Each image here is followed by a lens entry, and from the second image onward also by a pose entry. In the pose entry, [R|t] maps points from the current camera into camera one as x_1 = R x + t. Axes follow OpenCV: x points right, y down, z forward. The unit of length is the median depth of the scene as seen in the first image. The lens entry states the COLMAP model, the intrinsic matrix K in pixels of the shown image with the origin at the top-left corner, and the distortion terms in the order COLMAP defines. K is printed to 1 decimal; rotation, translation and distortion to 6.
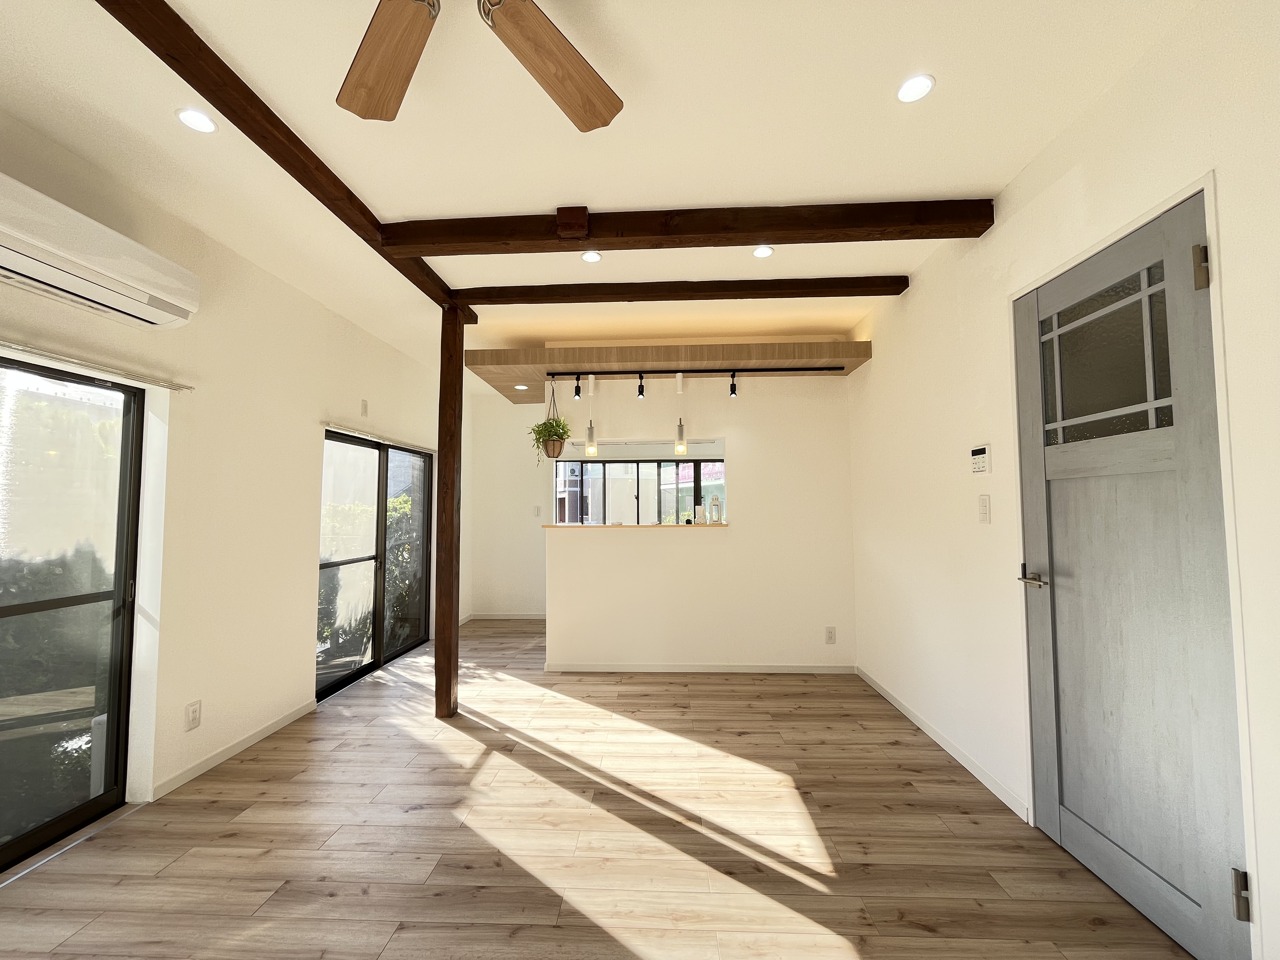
lens RADIAL K [[523.5, 0, 636.2], [0, 523.5, 481.6], [0, 0, 1]] dist [-0.001636, -0.000170]
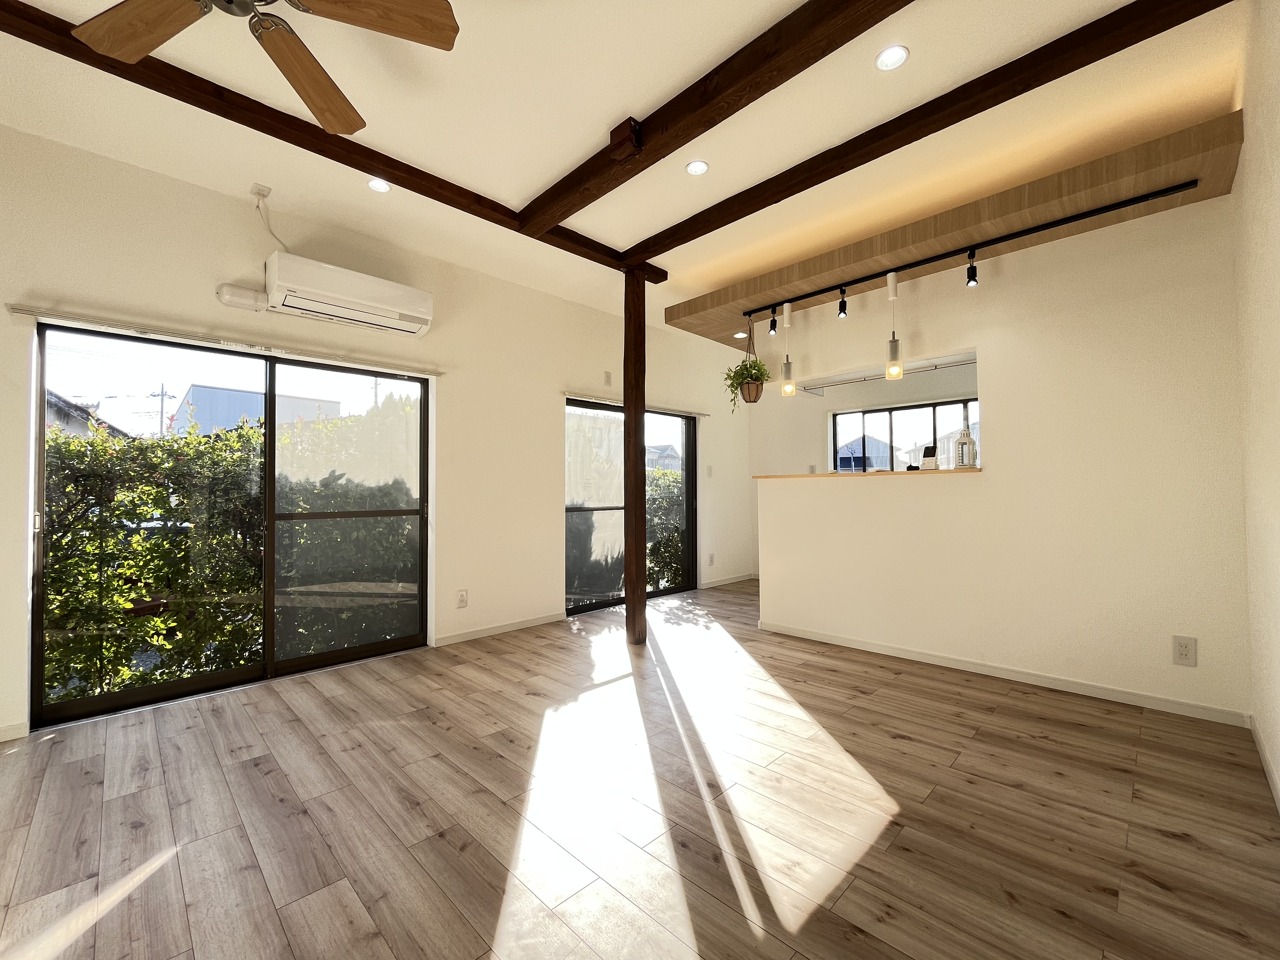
lens RADIAL K [[523.5, 0, 636.2], [0, 523.5, 481.6], [0, 0, 1]] dist [-0.001636, -0.000170]
pose [[0.739115, -0.014156, -0.673430, 0.504847], [0.039097, 0.998995, 0.021912, 0.107247], [0.672443, -0.042525, 0.738926, 0.259136]]
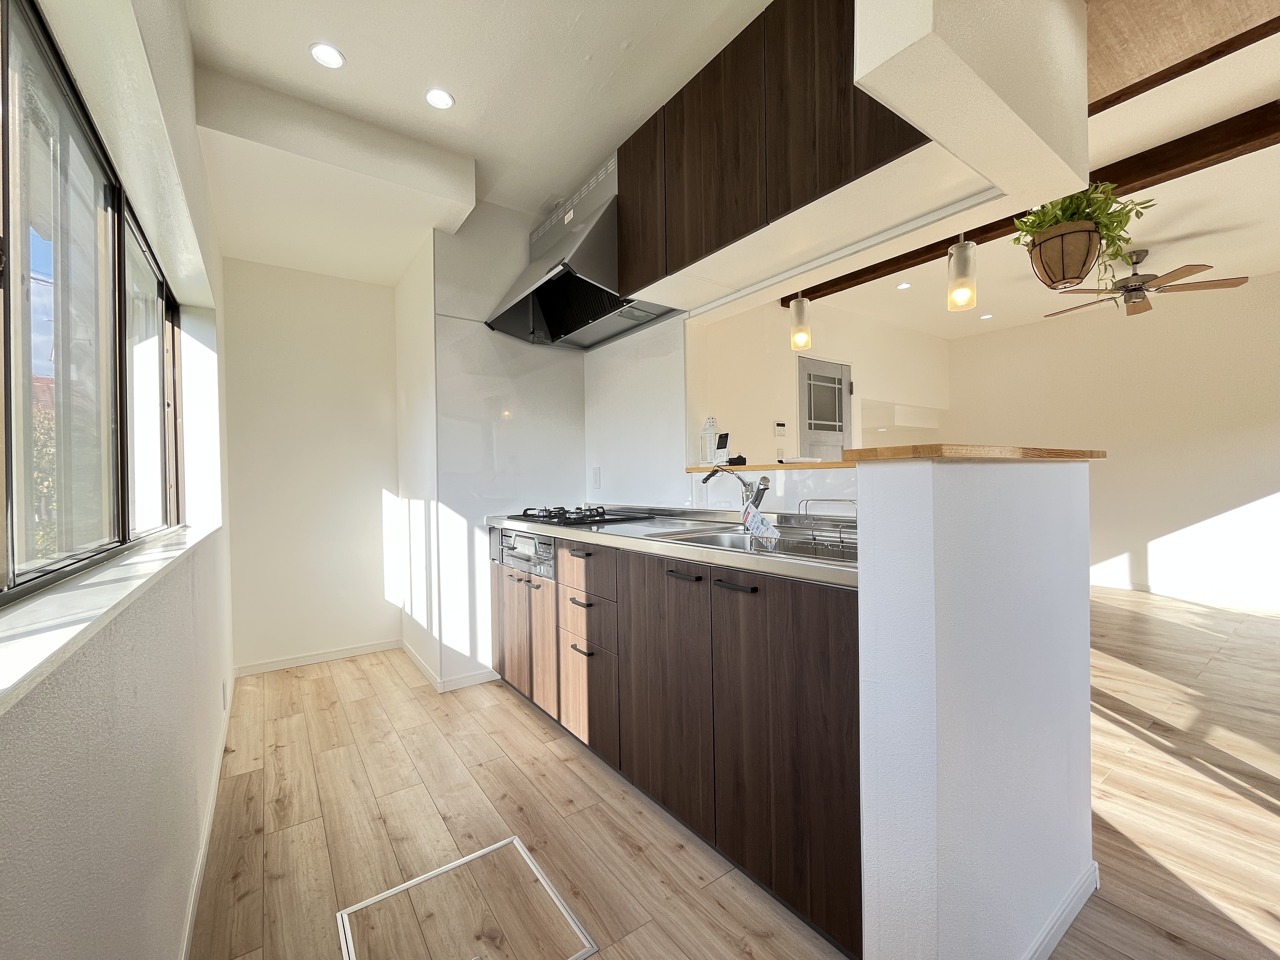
lens RADIAL K [[523.5, 0, 636.2], [0, 523.5, 481.6], [0, 0, 1]] dist [-0.001636, -0.000170]
pose [[-0.621254, 0.011890, 0.783519, -0.421087], [-0.018885, 0.999367, -0.030139, 0.191916], [-0.783381, -0.033521, -0.620637, 2.389112]]
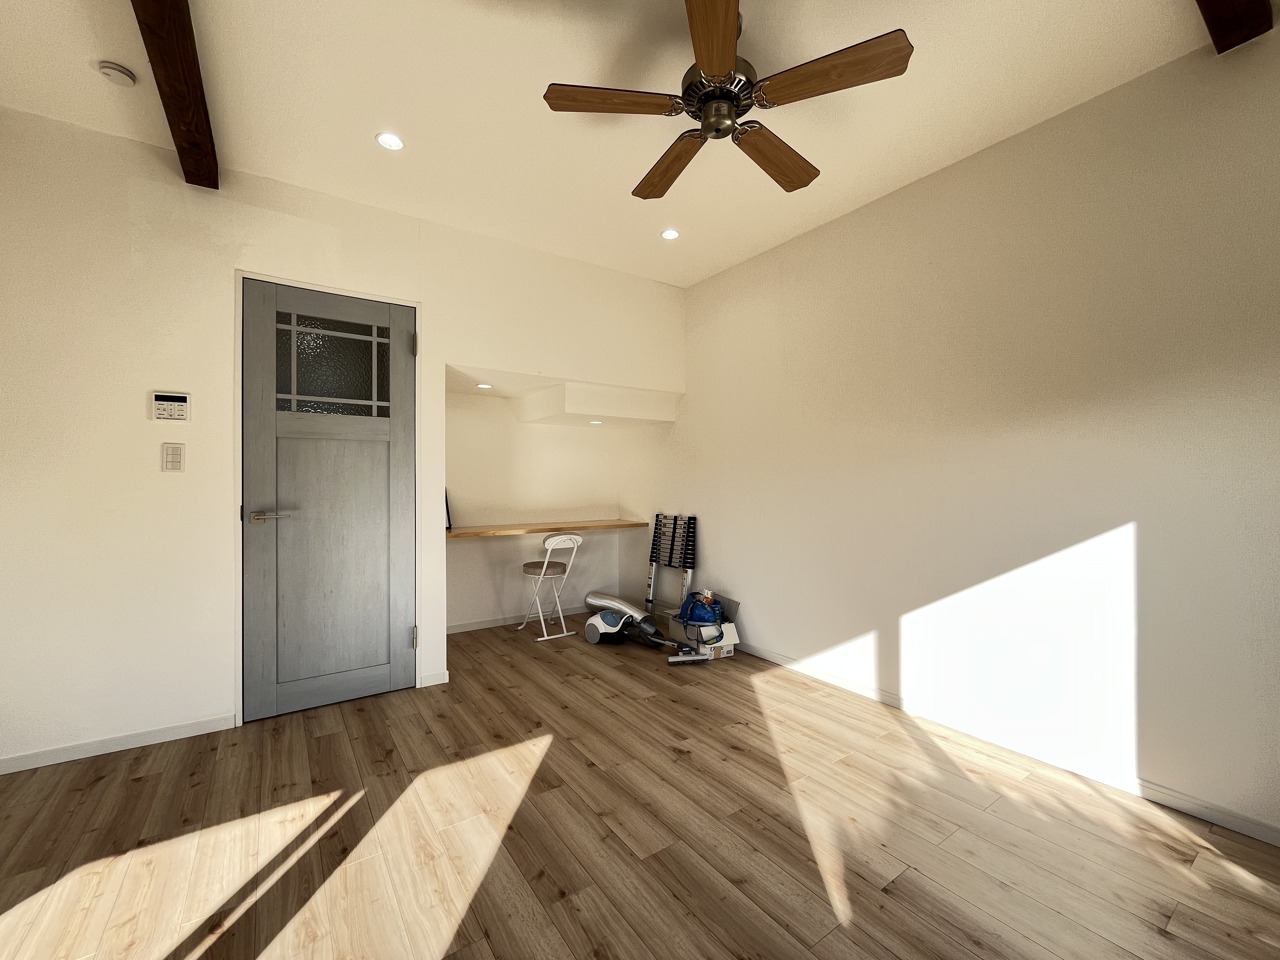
lens RADIAL K [[524.6, 0, 637.0], [0, 524.6, 480.2], [0, 0, 1]] dist [-0.003190, -0.000656]
pose [[-0.609708, 0.011510, 0.792542, -0.611020], [-0.034738, 0.998546, -0.041225, 0.099536], [-0.791864, -0.052667, -0.608422, 0.858881]]
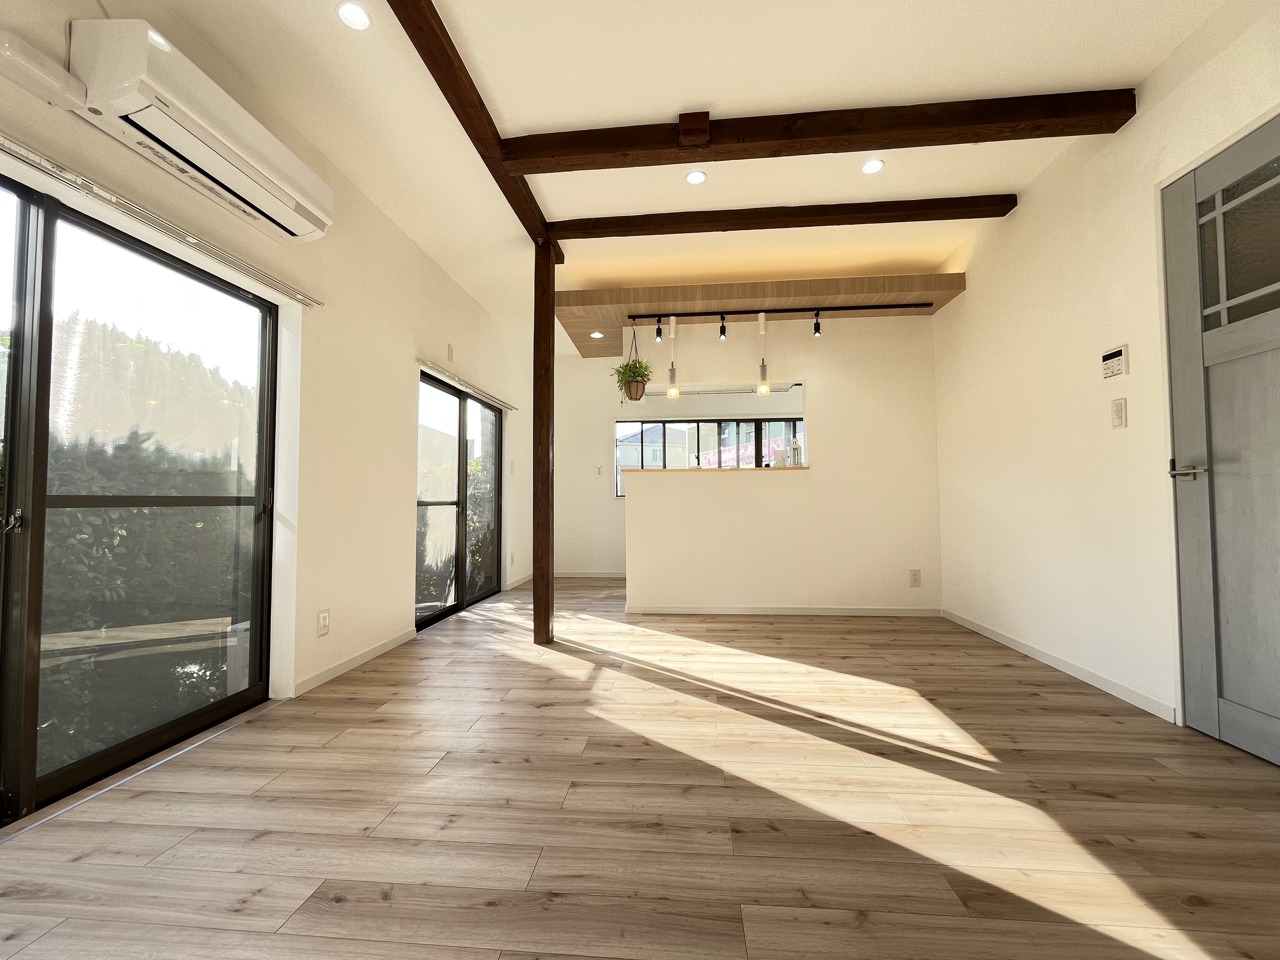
lens RADIAL K [[523.5, 0, 636.2], [0, 523.5, 481.6], [0, 0, 1]] dist [-0.001636, -0.000170]
pose [[0.999057, -0.002589, -0.043343, -0.178897], [0.003249, 0.999880, 0.015154, 0.152558], [0.043298, -0.015281, 0.998945, -0.010676]]
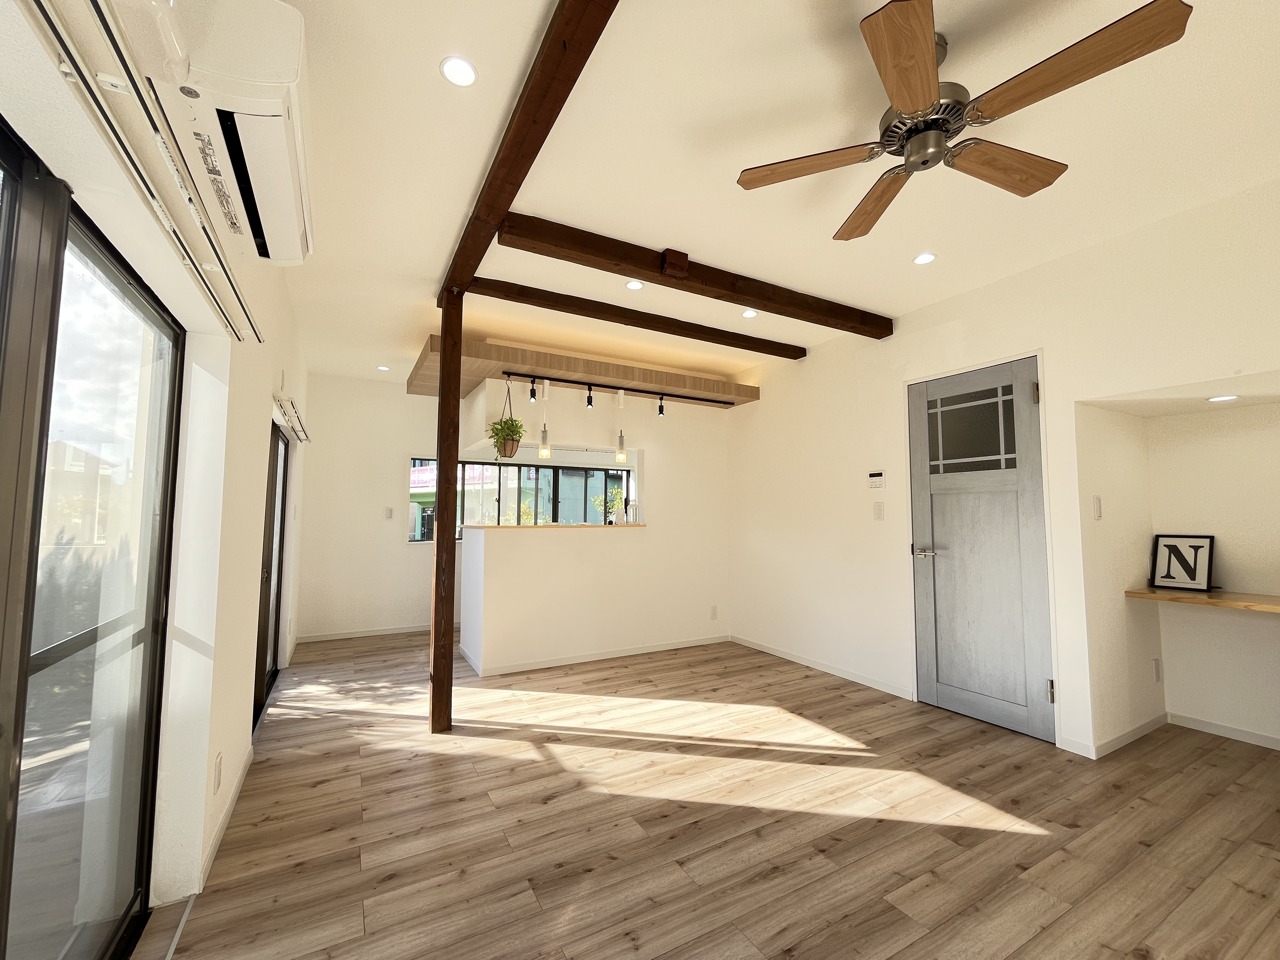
lens RADIAL K [[523.5, 0, 636.2], [0, 523.5, 481.6], [0, 0, 1]] dist [-0.001636, -0.000170]
pose [[0.848408, 0.044014, 0.527510, -0.751146], [-0.035383, 0.999024, -0.026449, 0.028807], [-0.528160, 0.003775, 0.849137, 0.043219]]
